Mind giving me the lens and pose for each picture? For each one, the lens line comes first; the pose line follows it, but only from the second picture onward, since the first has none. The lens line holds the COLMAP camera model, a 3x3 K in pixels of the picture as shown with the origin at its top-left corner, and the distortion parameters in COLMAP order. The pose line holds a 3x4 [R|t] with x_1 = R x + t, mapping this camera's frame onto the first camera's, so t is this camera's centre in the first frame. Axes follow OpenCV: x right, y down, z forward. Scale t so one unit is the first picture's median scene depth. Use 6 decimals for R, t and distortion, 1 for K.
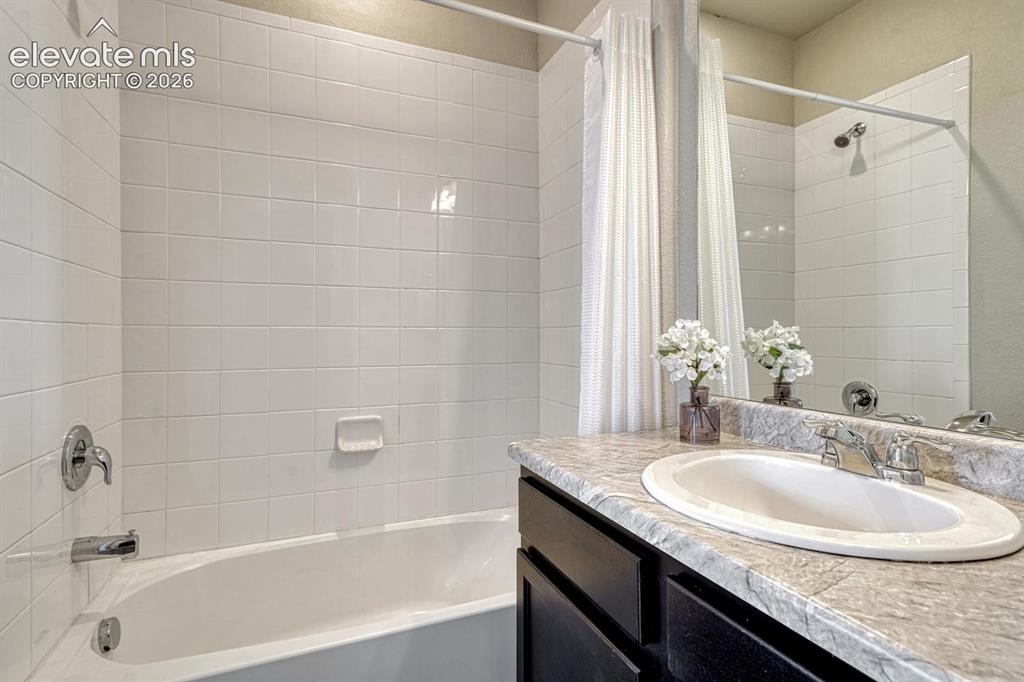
lens RADIAL K [[513.1, 0, 509.6], [0, 513.1, 342.8], [0, 0, 1]] dist [0.011277, 0.001741]
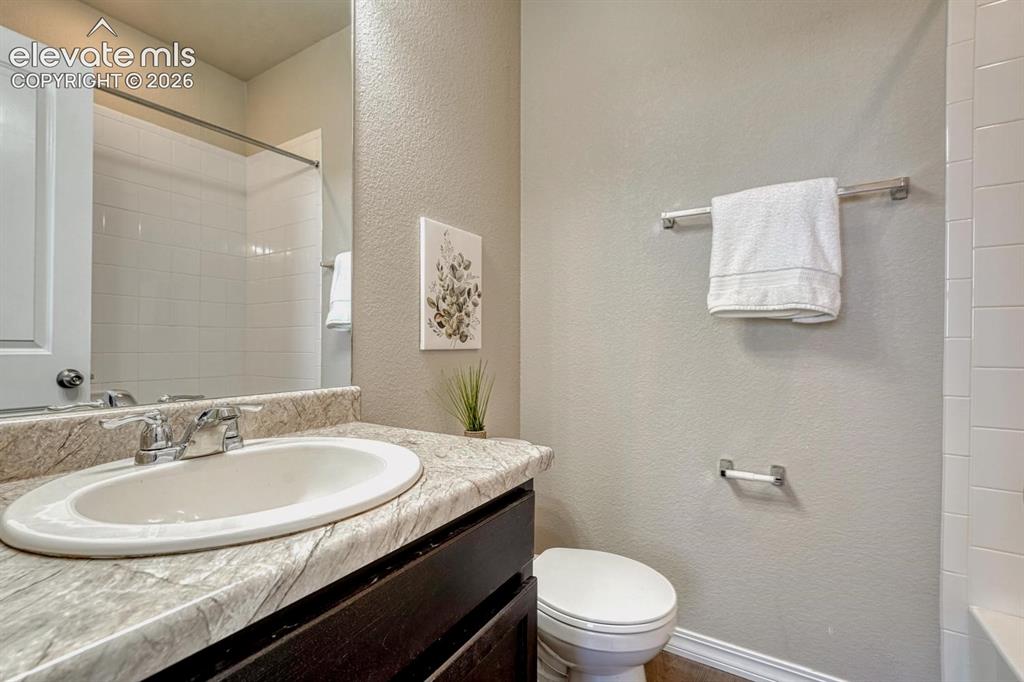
lens RADIAL K [[437.6, 0, 510.3], [0, 437.6, 343.3], [0, 0, 1]] dist [-0.009102, 0.003089]
pose [[-0.592552, 0.000361, 0.805532, -0.234533], [0.008532, 0.999947, 0.005828, 0.032903], [-0.805487, 0.010326, -0.592523, 0.743315]]
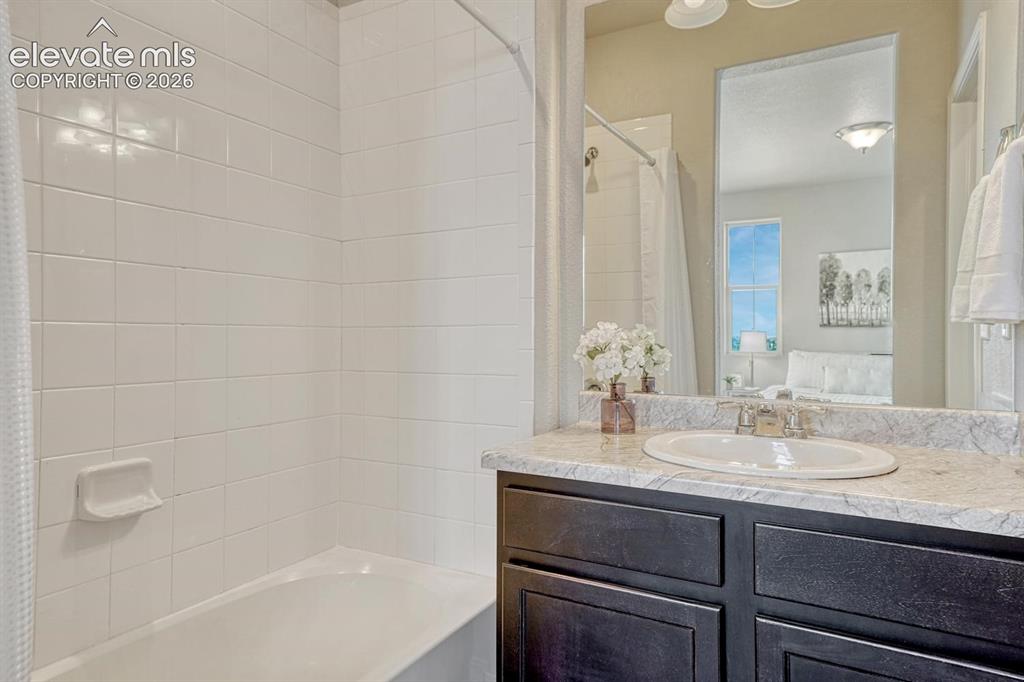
lens RADIAL K [[638.4, 0, 516.6], [0, 638.4, 334.5], [0, 0, 1]] dist [0.038639, 0.000080]
pose [[0.782420, 0.001198, 0.622750, -0.667313], [0.011977, 0.999784, -0.016971, 0.001739], [-0.622636, 0.020738, 0.782237, 0.056892]]
